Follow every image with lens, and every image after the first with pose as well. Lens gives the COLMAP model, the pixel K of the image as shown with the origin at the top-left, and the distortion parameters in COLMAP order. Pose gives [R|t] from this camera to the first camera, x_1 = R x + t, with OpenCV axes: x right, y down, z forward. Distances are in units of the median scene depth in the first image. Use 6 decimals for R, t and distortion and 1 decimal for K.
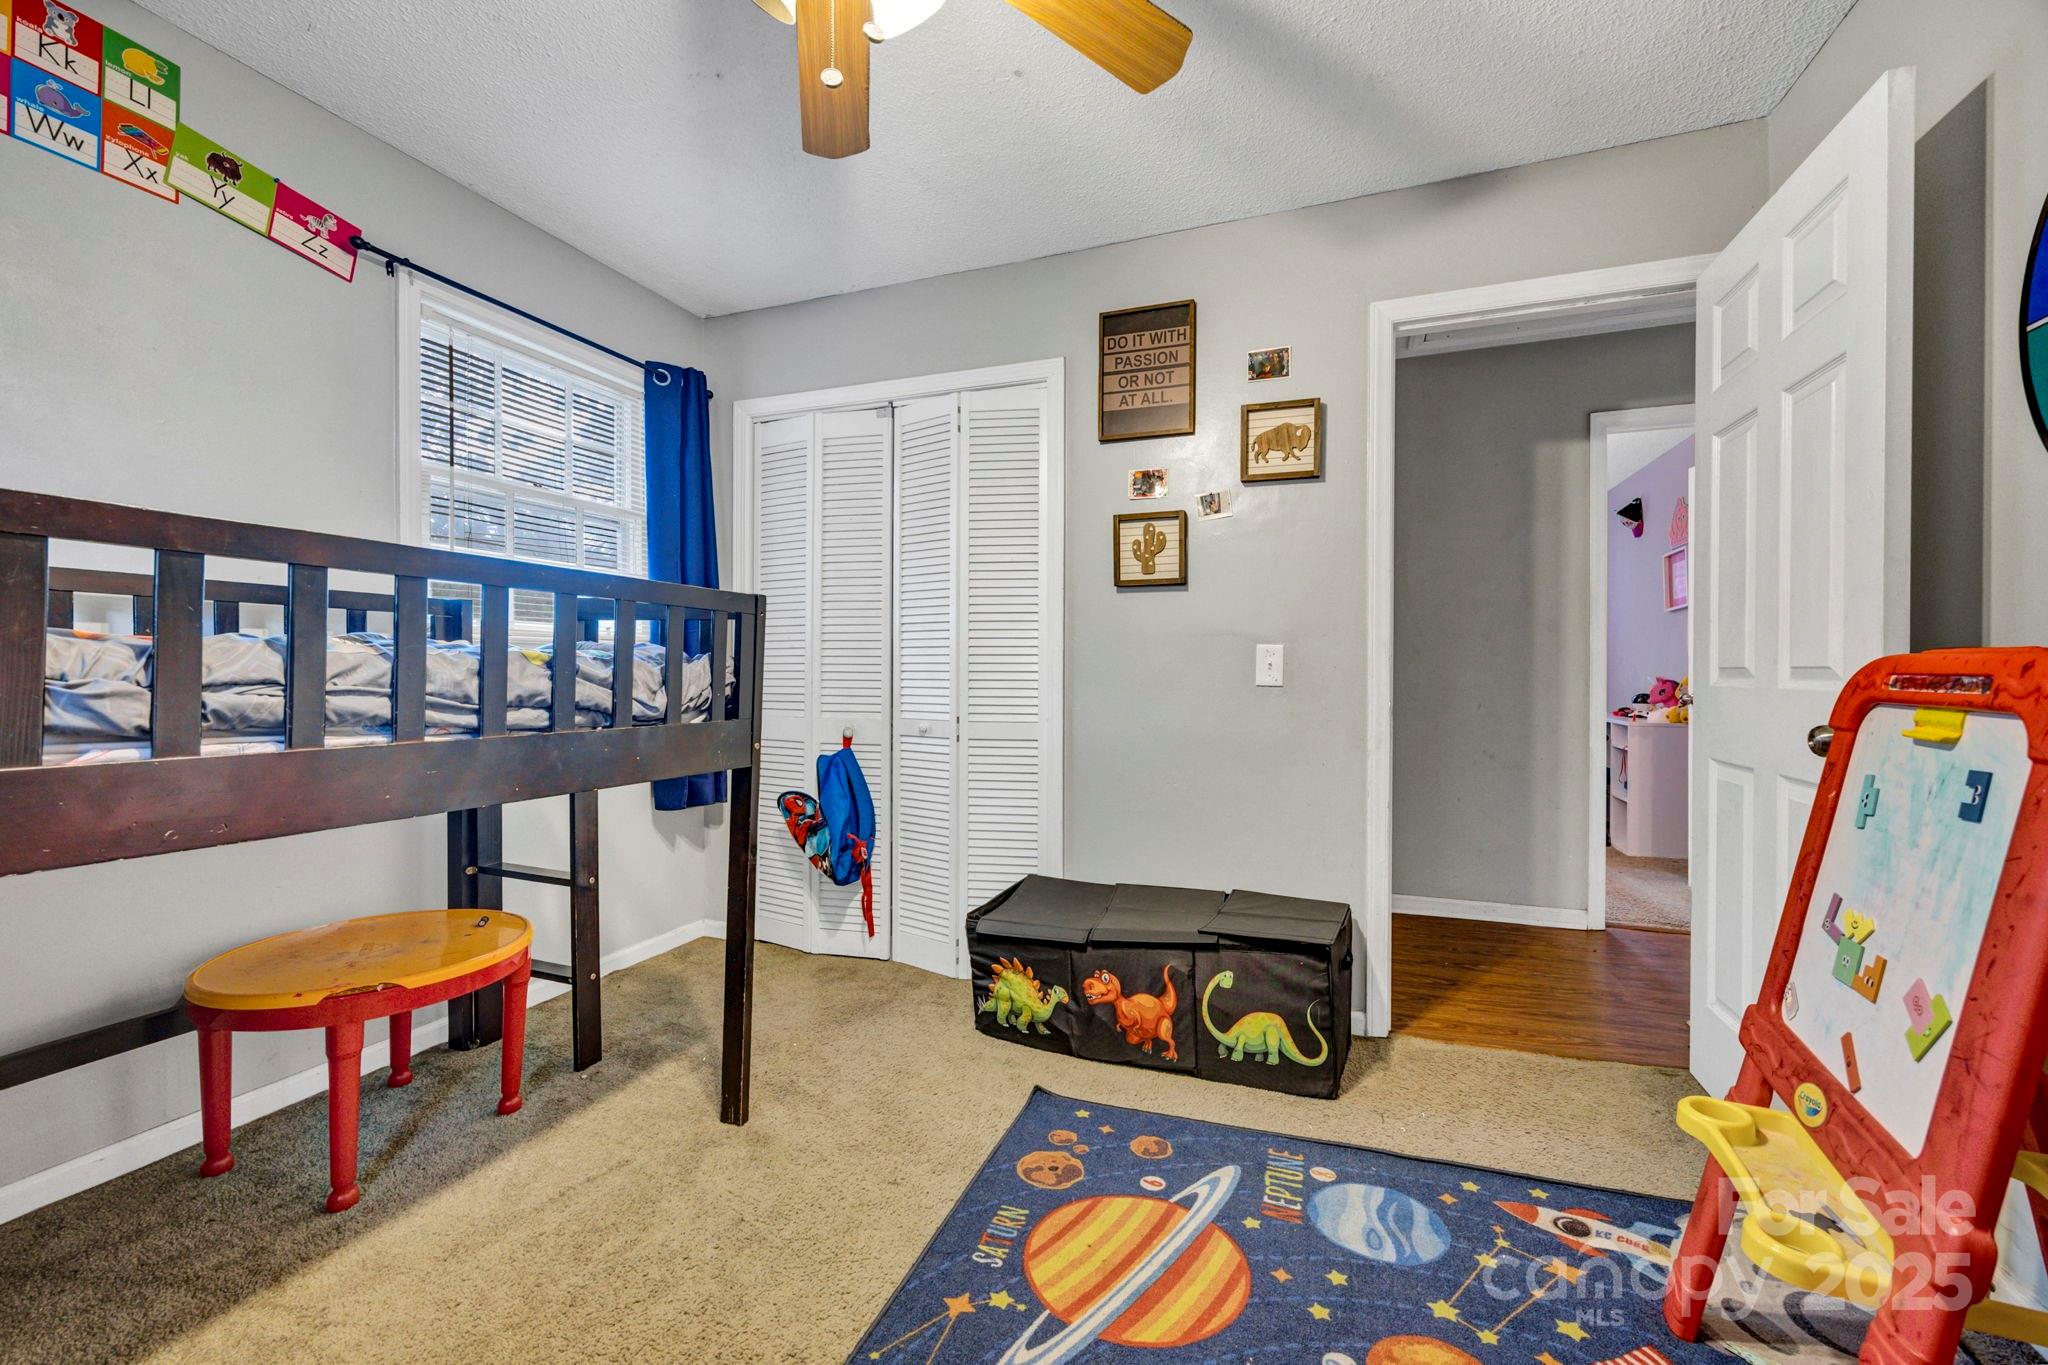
lens RADIAL K [[802.9, 0, 1039.7], [0, 802.9, 676.7], [0, 0, 1]] dist [-0.003176, 0.000000]
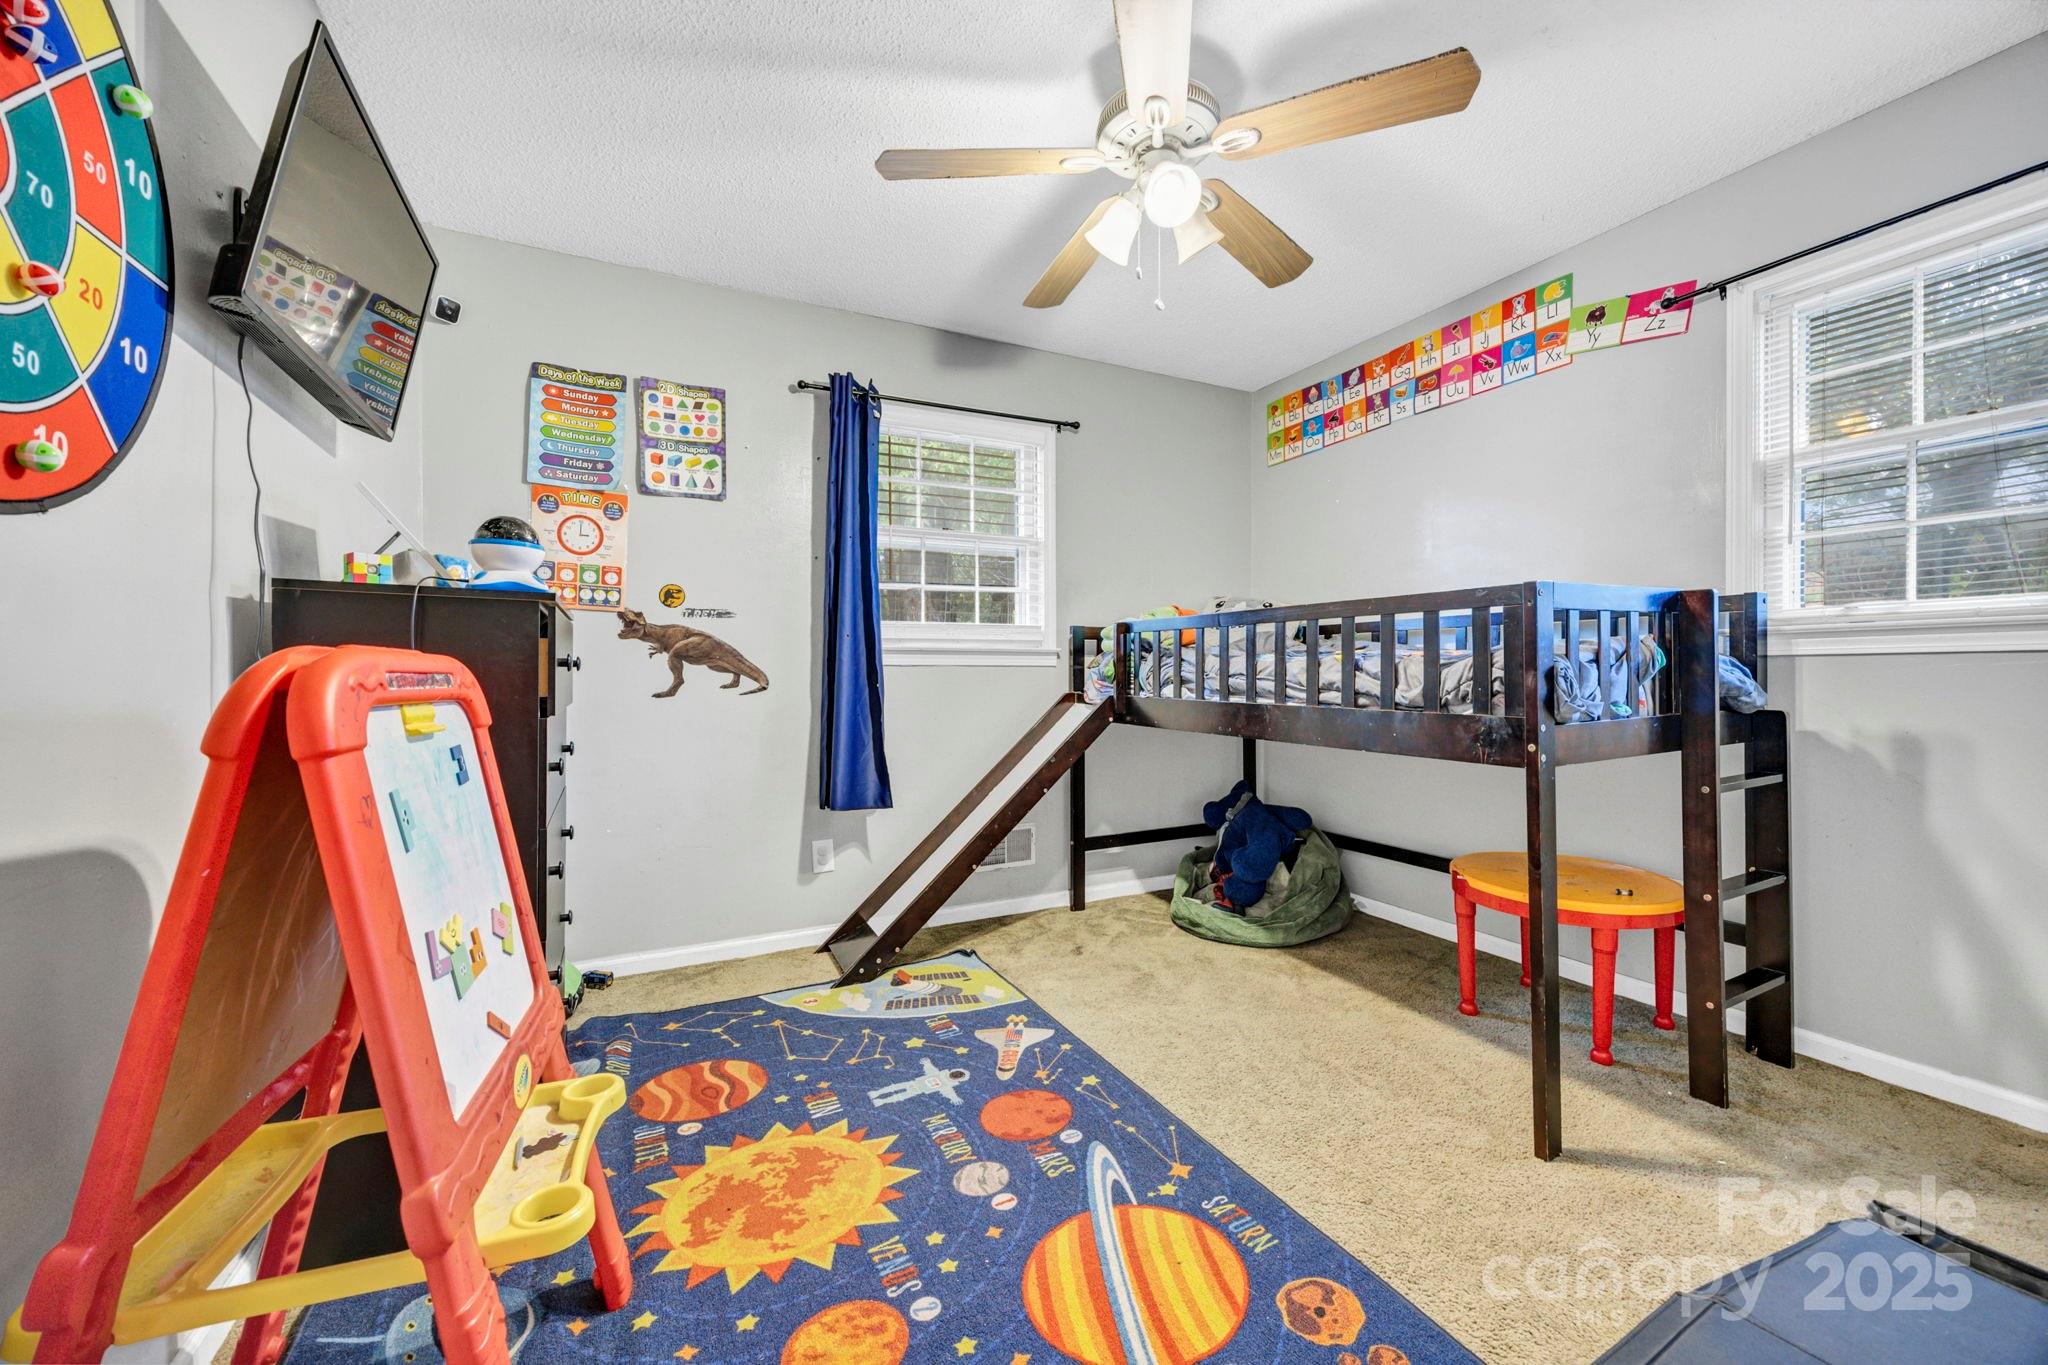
lens RADIAL K [[802.9, 0, 1034.6], [0, 802.9, 675.3], [0, 0, 1]] dist [-0.003176, 0.000000]
pose [[-0.684050, 0.002393, -0.729431, 0.858414], [0.001974, 0.999997, 0.001429, 0.002573], [0.729432, -0.000462, -0.684053, 1.493348]]
